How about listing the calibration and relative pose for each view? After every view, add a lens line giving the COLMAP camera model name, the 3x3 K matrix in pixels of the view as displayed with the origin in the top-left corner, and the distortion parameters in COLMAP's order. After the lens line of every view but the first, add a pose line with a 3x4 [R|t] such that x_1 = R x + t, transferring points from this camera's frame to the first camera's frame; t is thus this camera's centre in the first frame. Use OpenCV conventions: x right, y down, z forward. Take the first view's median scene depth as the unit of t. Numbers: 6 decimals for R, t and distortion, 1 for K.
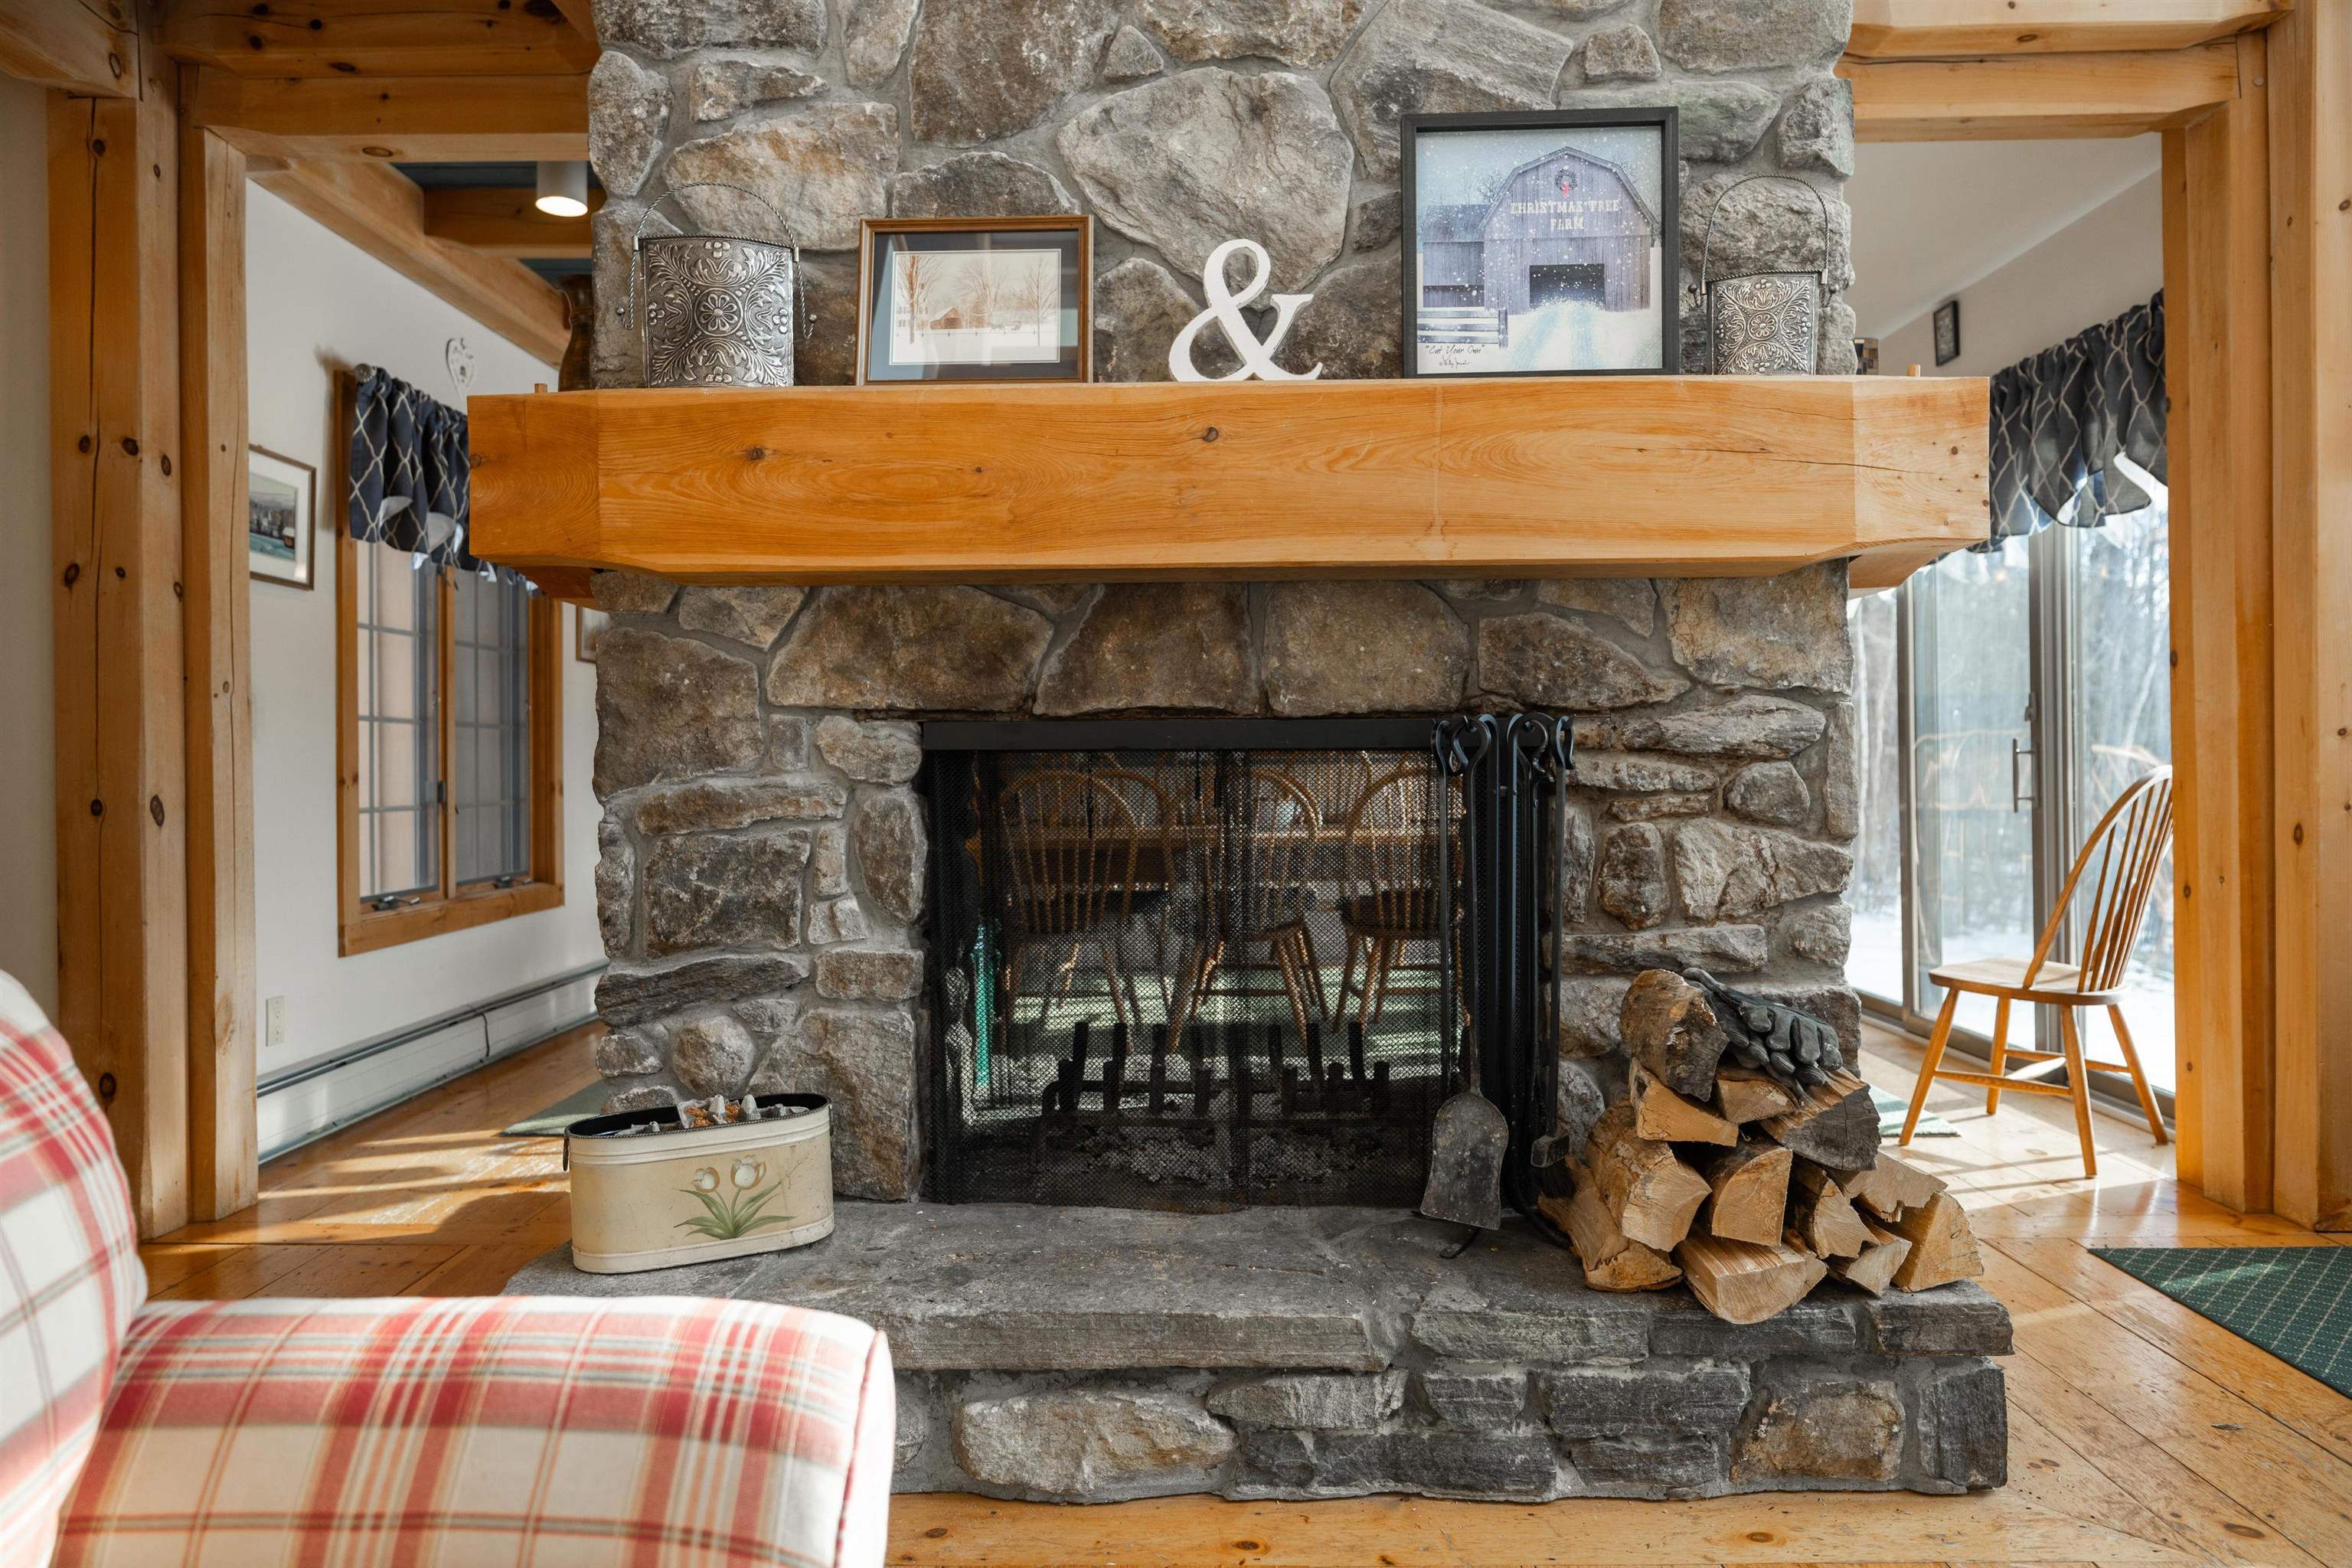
lens RADIAL K [[1549.5, 0, 1164.9], [0, 1549.5, 756.8], [0, 0, 1]] dist [0.000131, -0.000345]
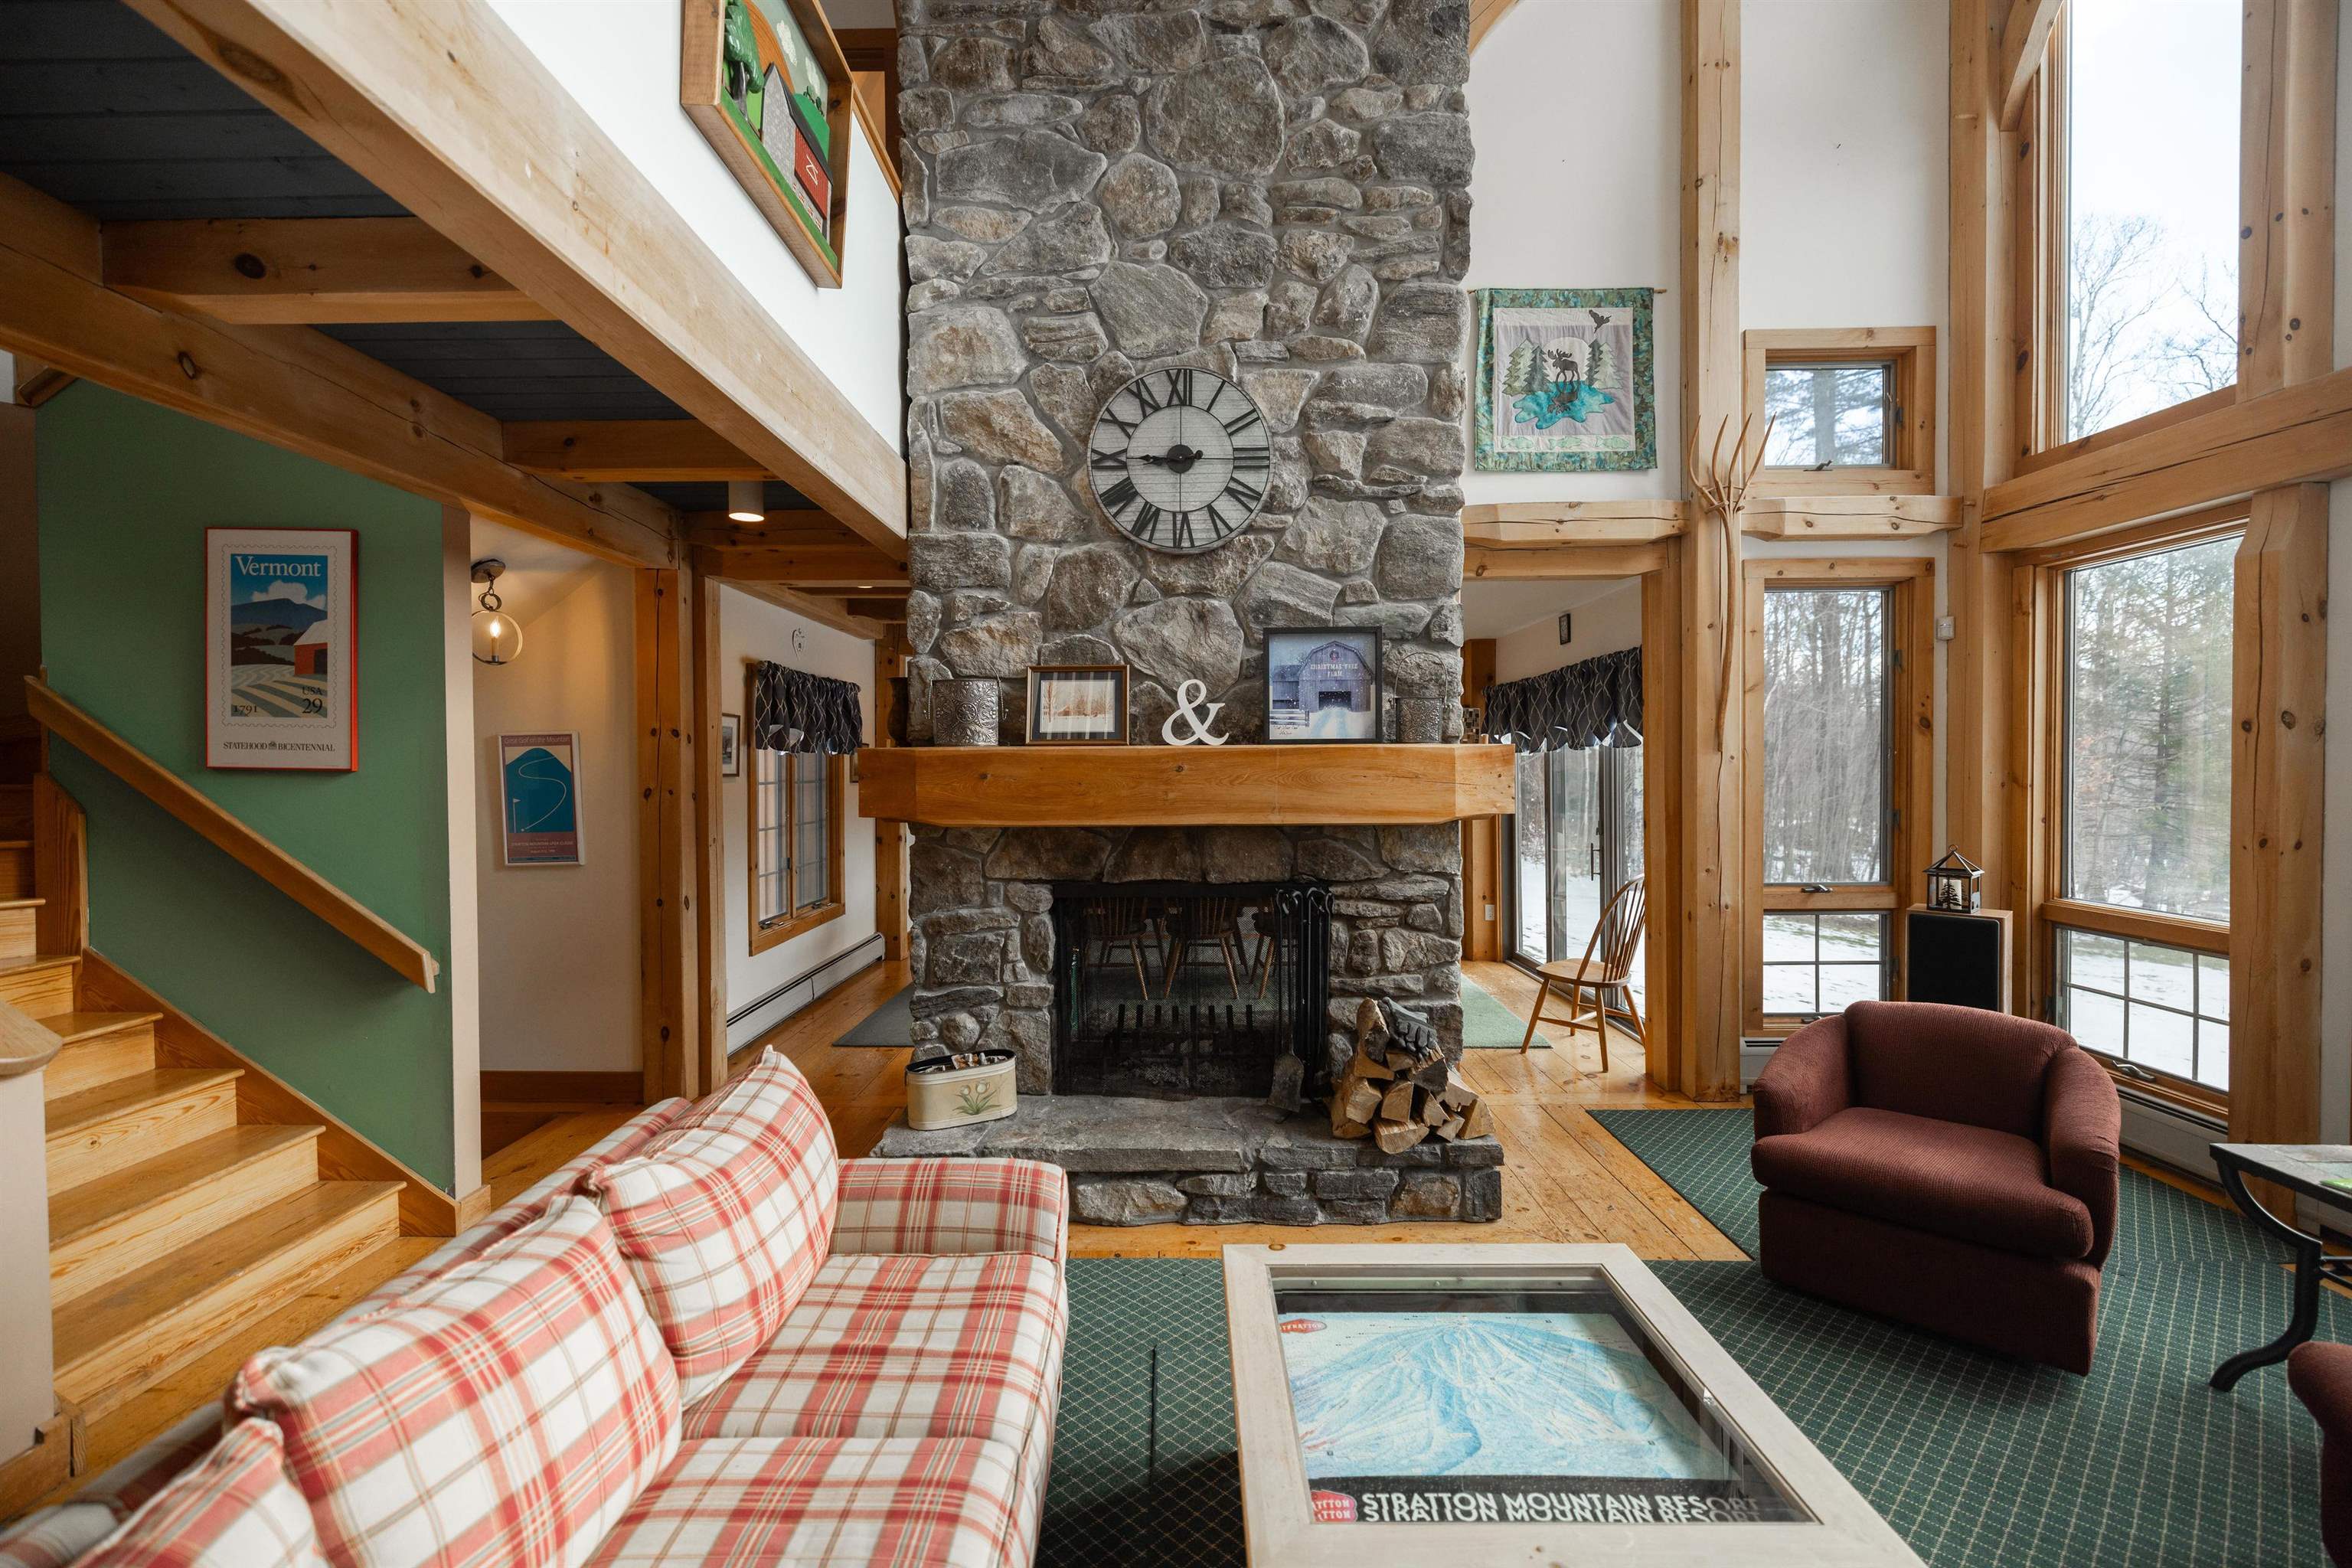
lens RADIAL K [[973.8, 0, 1170.5], [0, 973.8, 773.7], [0, 0, 1]] dist [0.002850, -0.000590]
pose [[0.999989, 0.002035, 0.004249, 0.009049], [-0.002076, 0.999950, 0.009760, -0.205800], [-0.004228, -0.009768, 0.999943, -0.442602]]
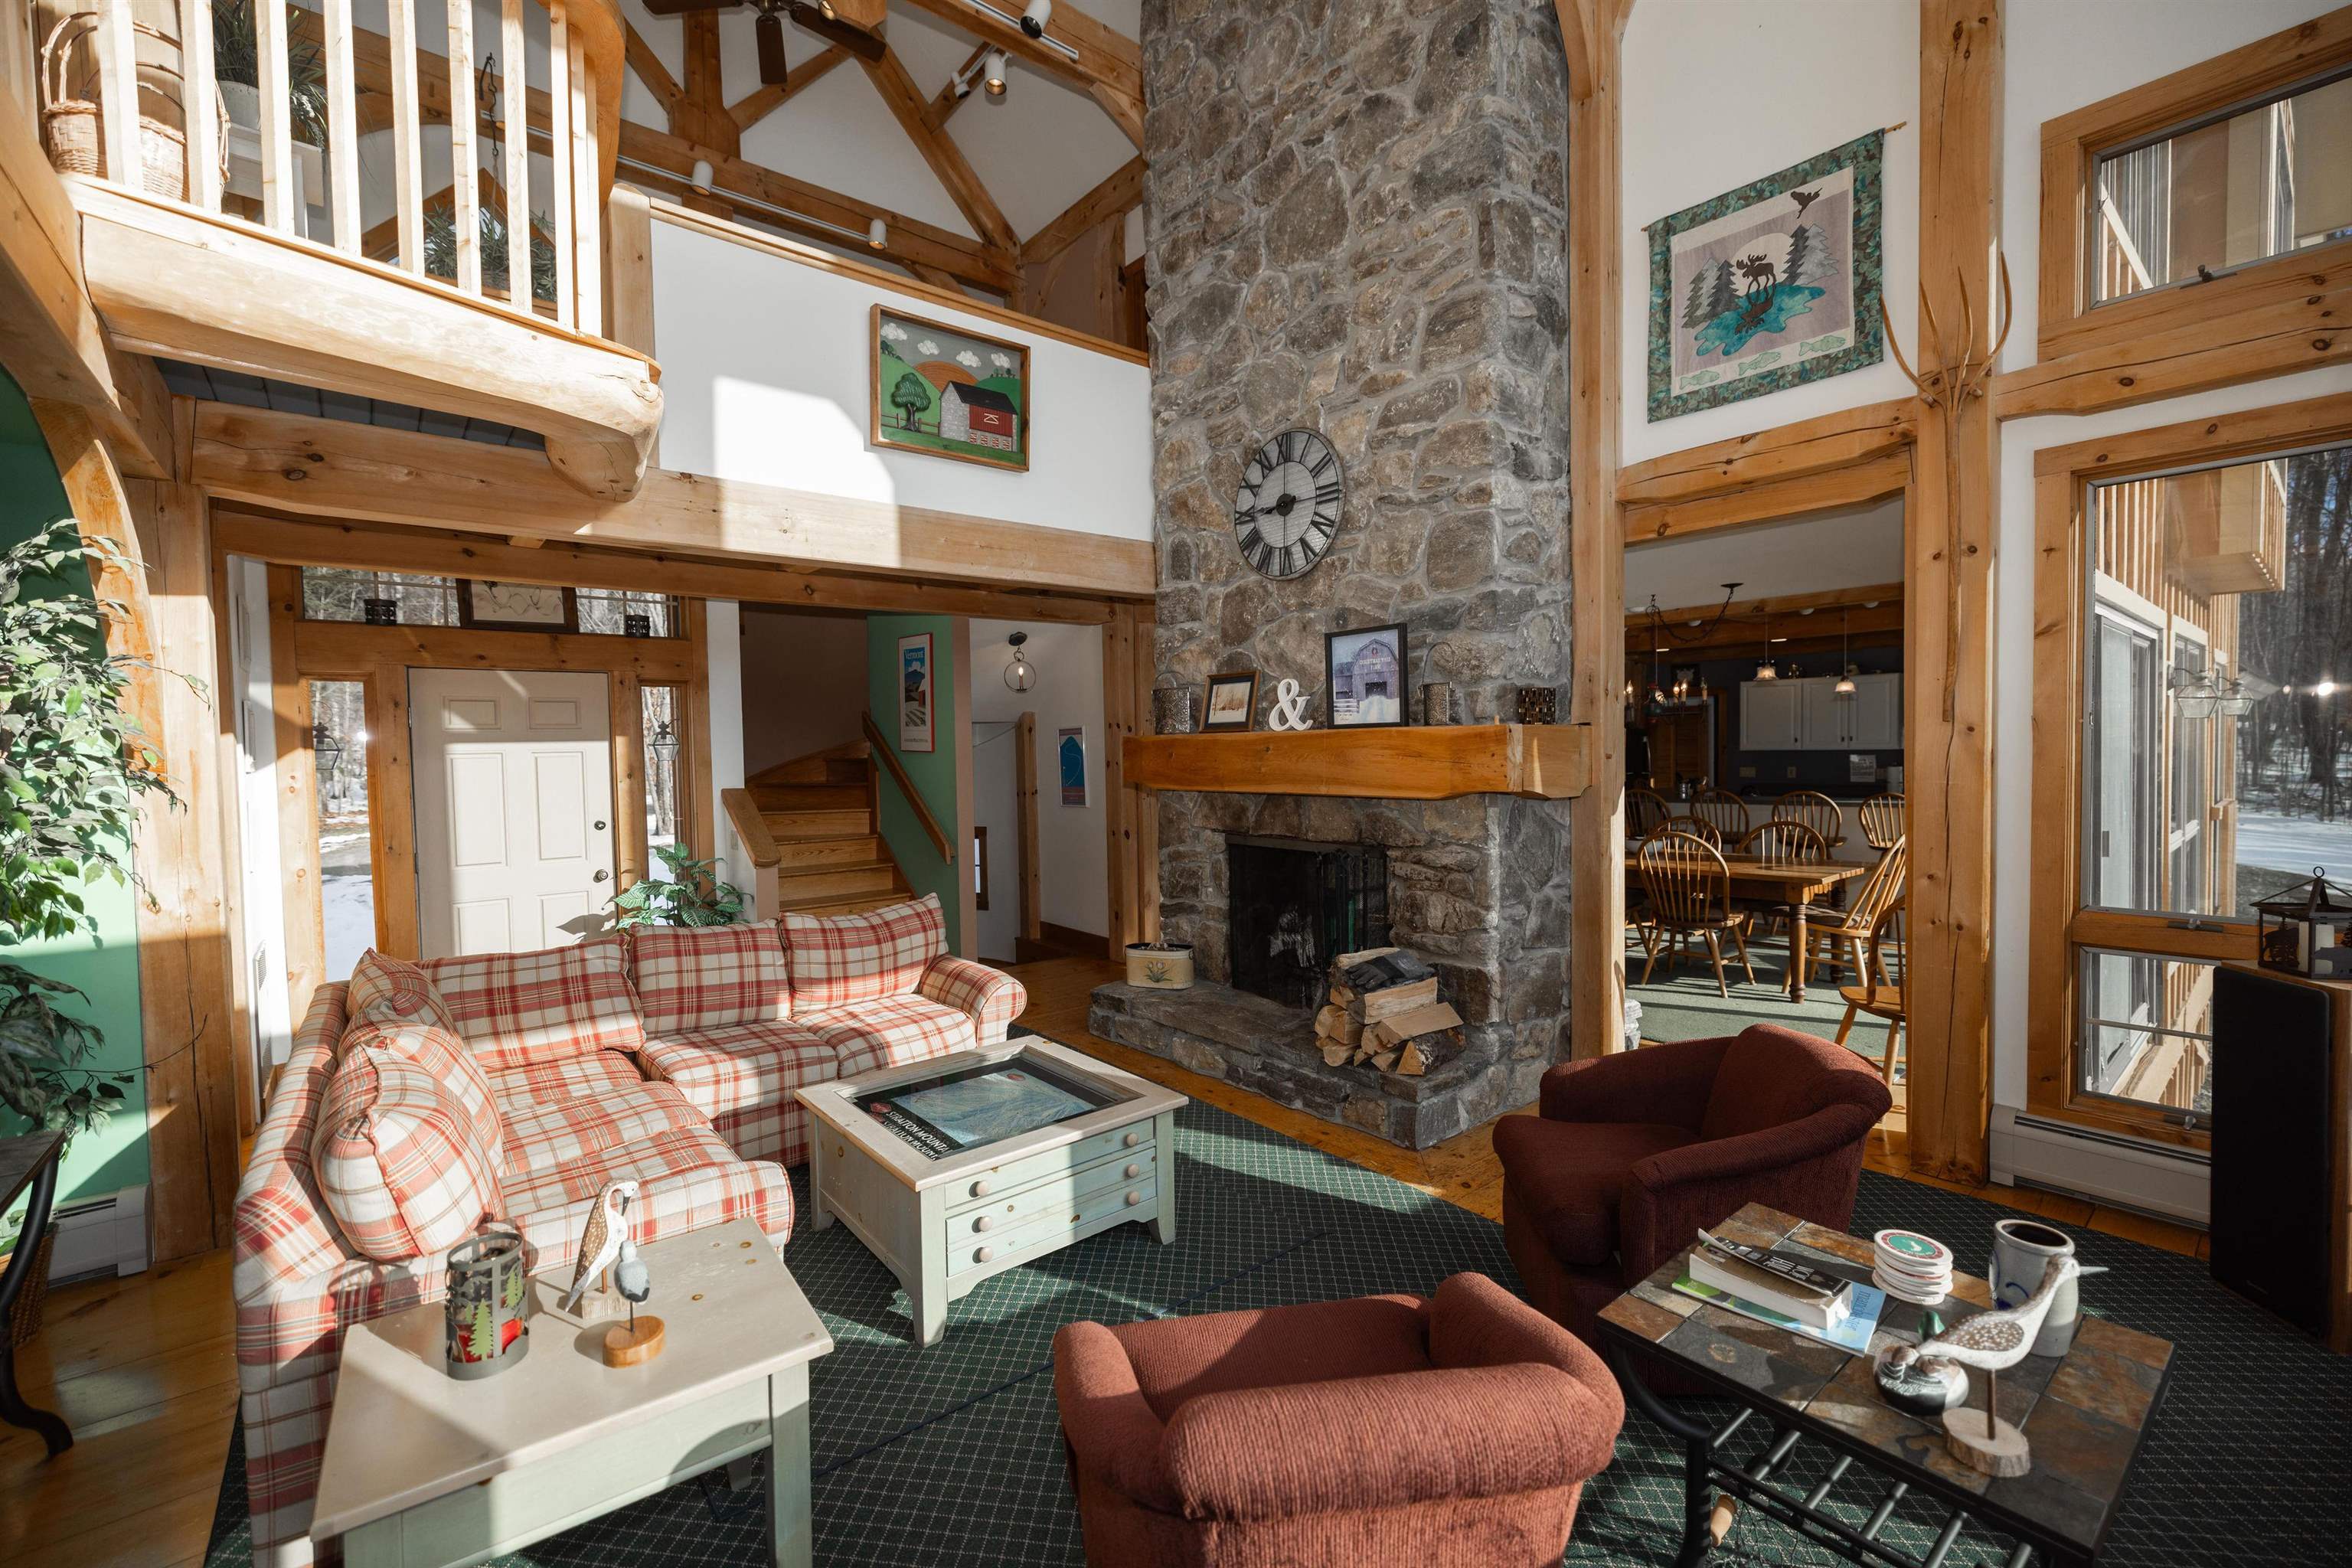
lens RADIAL K [[973.8, 0, 1170.5], [0, 973.8, 773.7], [0, 0, 1]] dist [0.002850, -0.000590]
pose [[0.651499, 0.017872, -0.758439, 1.290749], [0.014687, 0.999238, 0.036163, -0.222017], [0.758507, -0.034700, 0.650740, -0.367988]]
